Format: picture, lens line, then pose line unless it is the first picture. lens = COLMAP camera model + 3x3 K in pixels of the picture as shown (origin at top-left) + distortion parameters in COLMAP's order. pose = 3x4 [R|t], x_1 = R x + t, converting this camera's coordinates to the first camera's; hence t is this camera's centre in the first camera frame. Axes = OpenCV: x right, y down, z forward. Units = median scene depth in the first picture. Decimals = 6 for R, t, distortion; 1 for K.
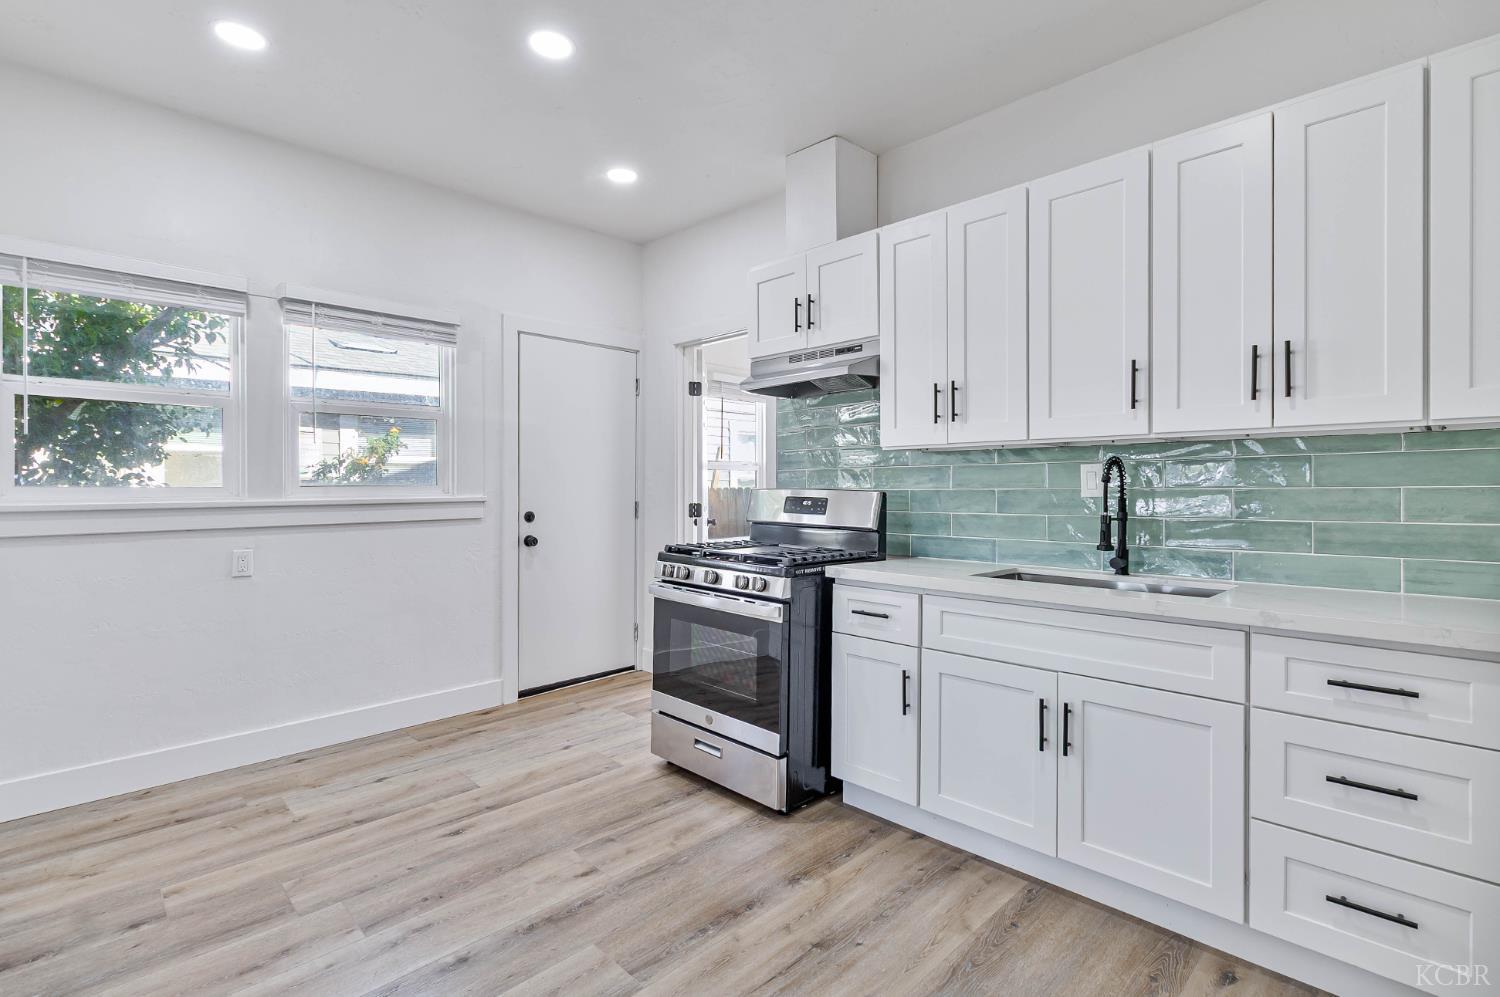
lens RADIAL K [[690.4, 0, 751.8], [0, 690.4, 487.0], [0, 0, 1]] dist [0.000277, -0.000147]
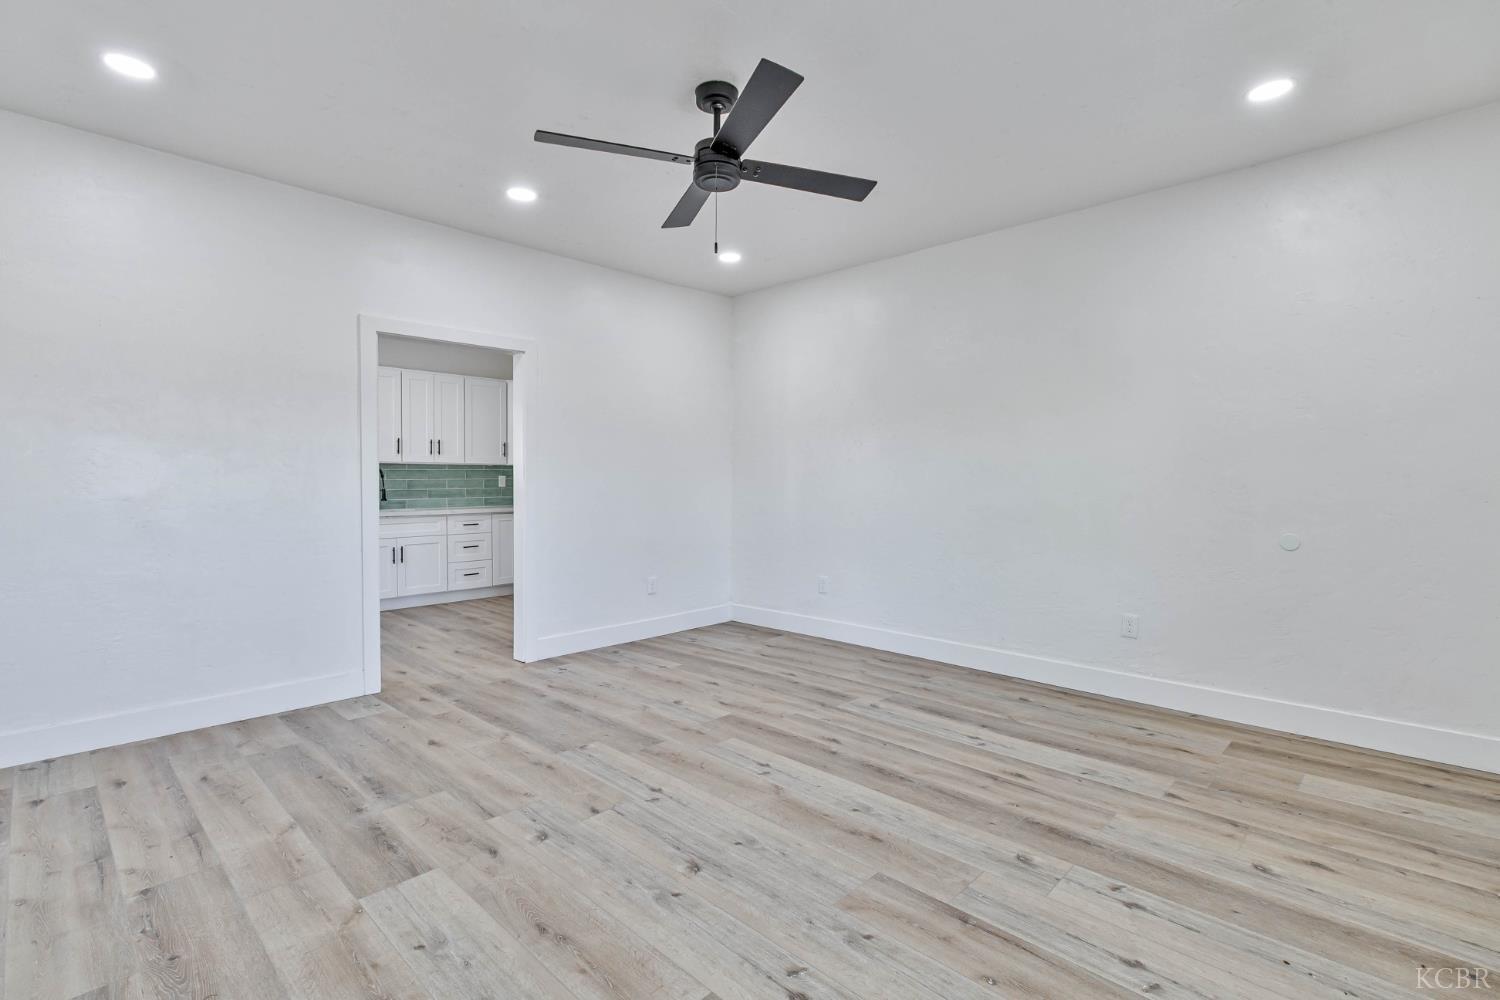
lens RADIAL K [[692.8, 0, 750.0], [0, 692.8, 500.0], [0, 0, 1]] dist [-0.000538, 0.000129]
pose [[-0.006809, -0.029035, 0.999555, -2.048048], [-0.002377, 0.999576, 0.029019, -0.000057], [-0.999974, -0.002178, -0.006875, -0.439955]]
